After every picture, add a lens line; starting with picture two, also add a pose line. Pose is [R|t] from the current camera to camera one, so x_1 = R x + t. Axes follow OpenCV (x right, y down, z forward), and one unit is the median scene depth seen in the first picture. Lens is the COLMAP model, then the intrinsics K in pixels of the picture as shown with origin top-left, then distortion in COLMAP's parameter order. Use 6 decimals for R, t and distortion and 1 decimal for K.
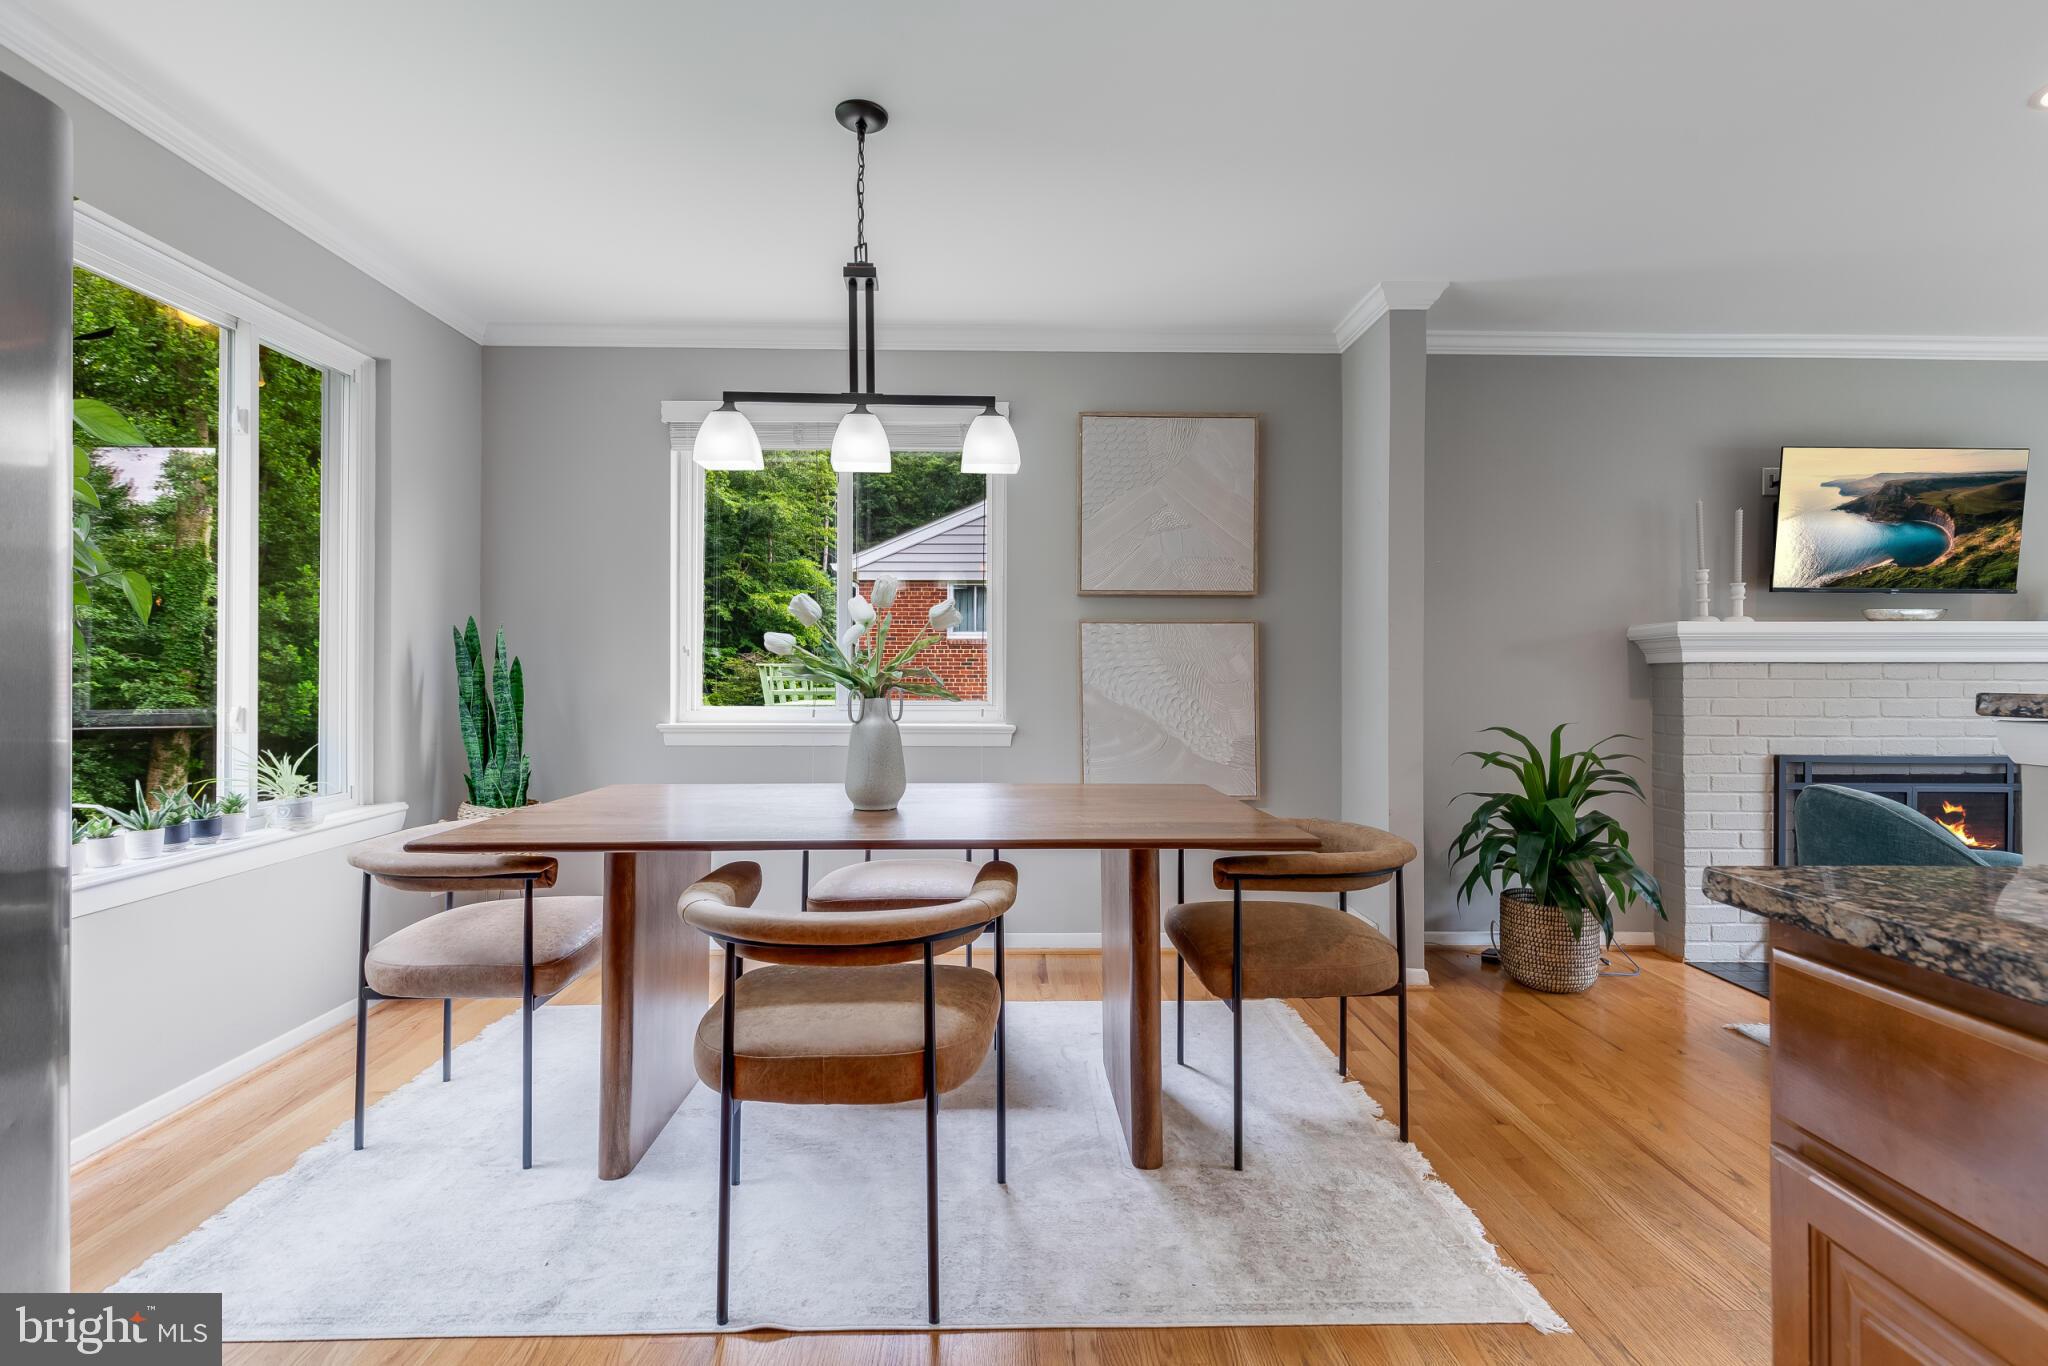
lens RADIAL K [[919.3, 0, 1014.7], [0, 919.3, 674.0], [0, 0, 1]] dist [0.000892, 0.000433]
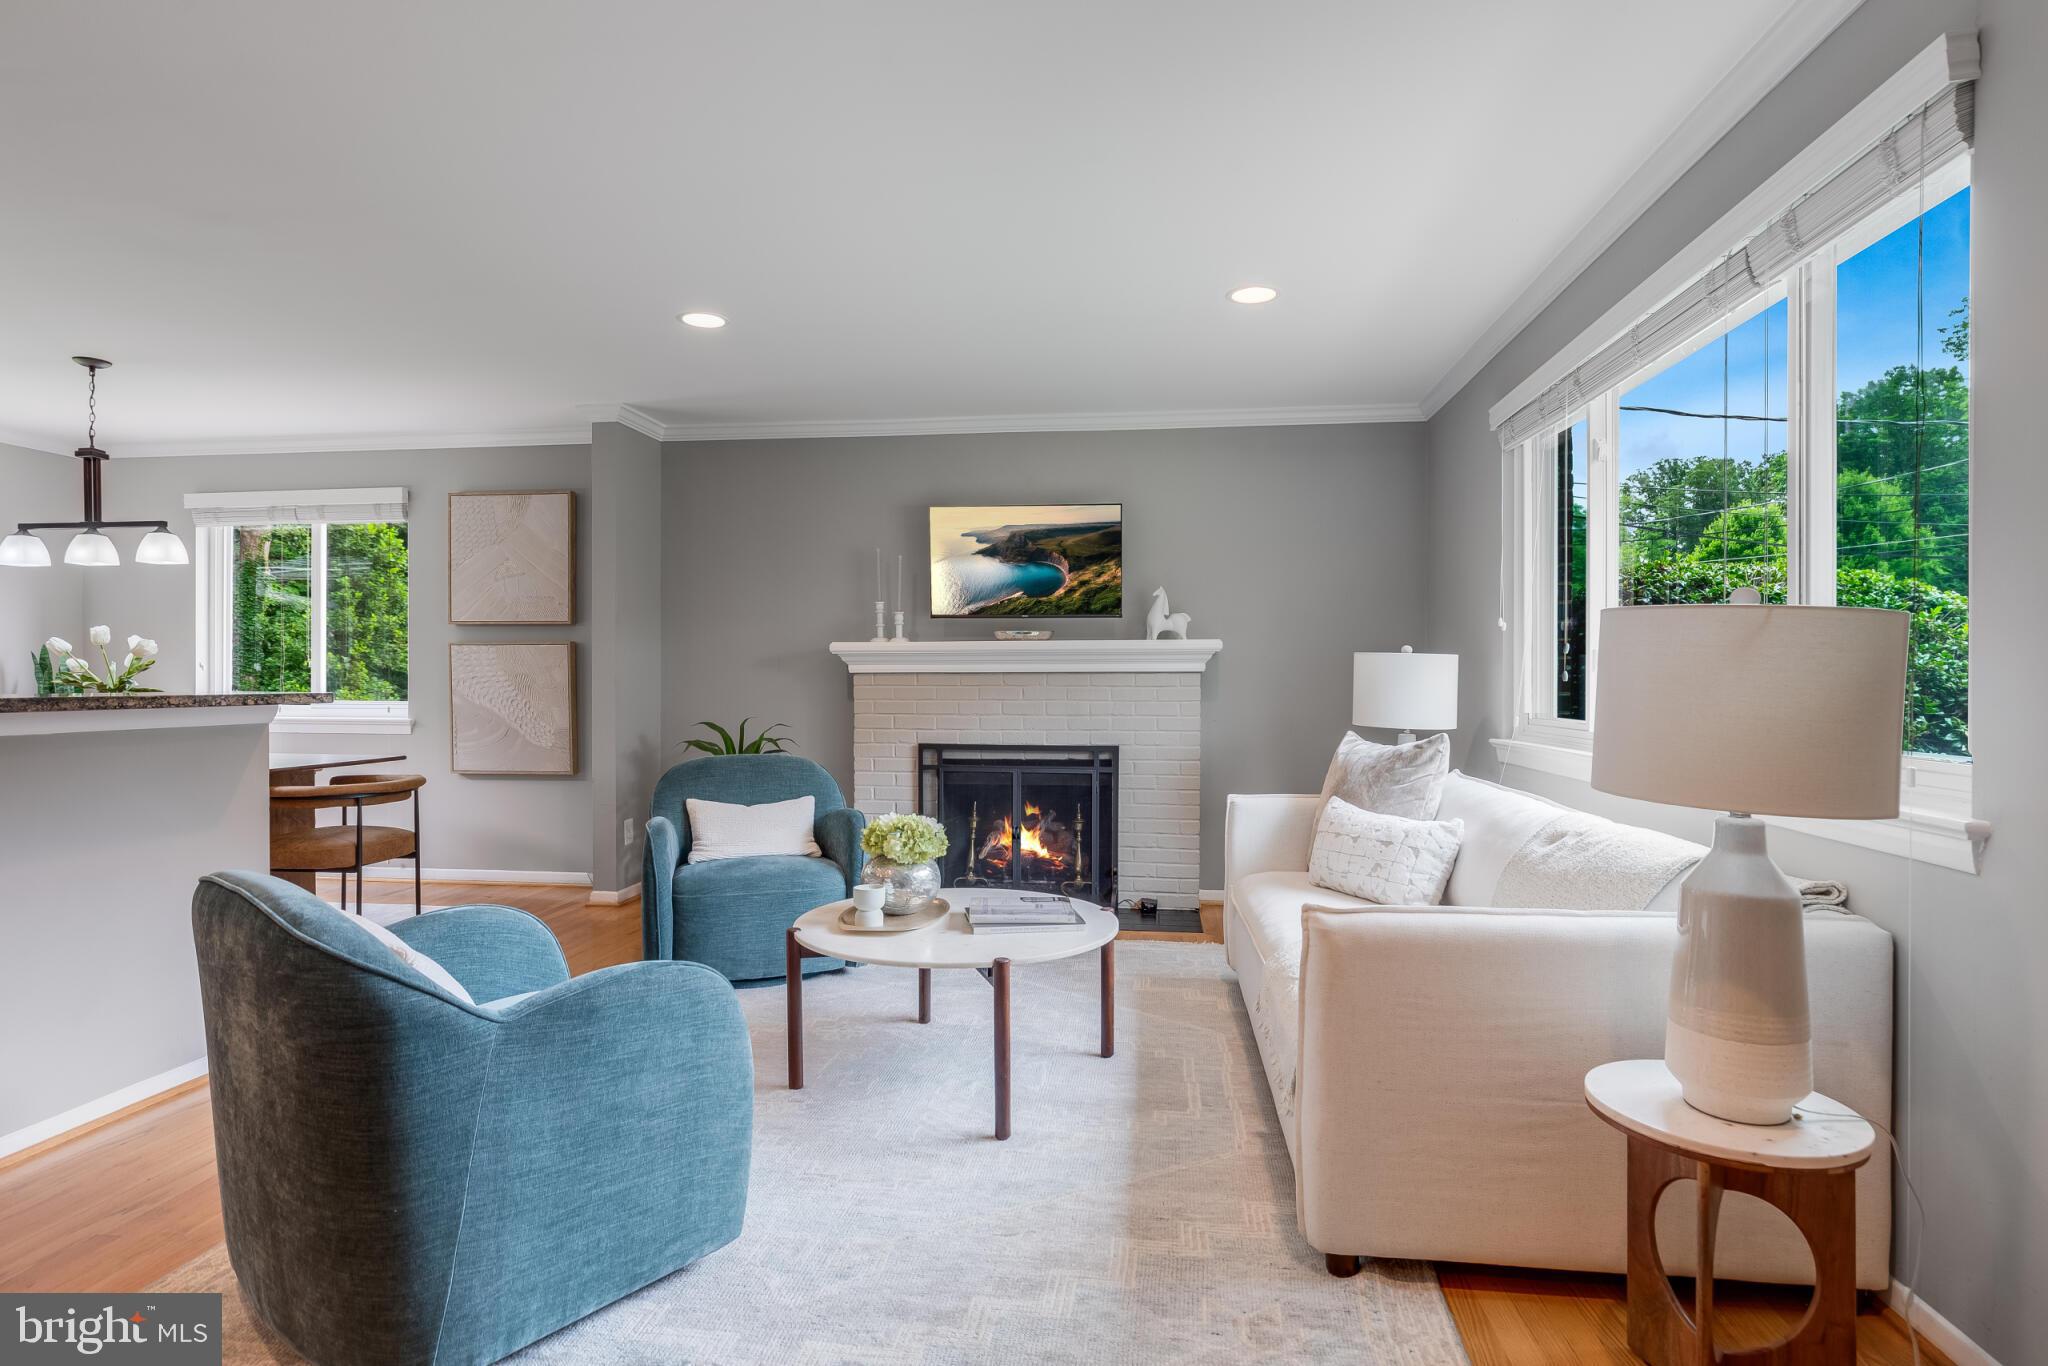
lens RADIAL K [[1047.5, 0, 1024.0], [0, 1047.5, 683.0], [0, 0, 1]] dist [-0.002403, 0.000415]
pose [[0.990535, -0.001476, -0.137252, 1.158855], [0.002619, 0.999963, 0.008144, -0.009299], [0.137235, -0.008426, 0.990503, -0.448864]]
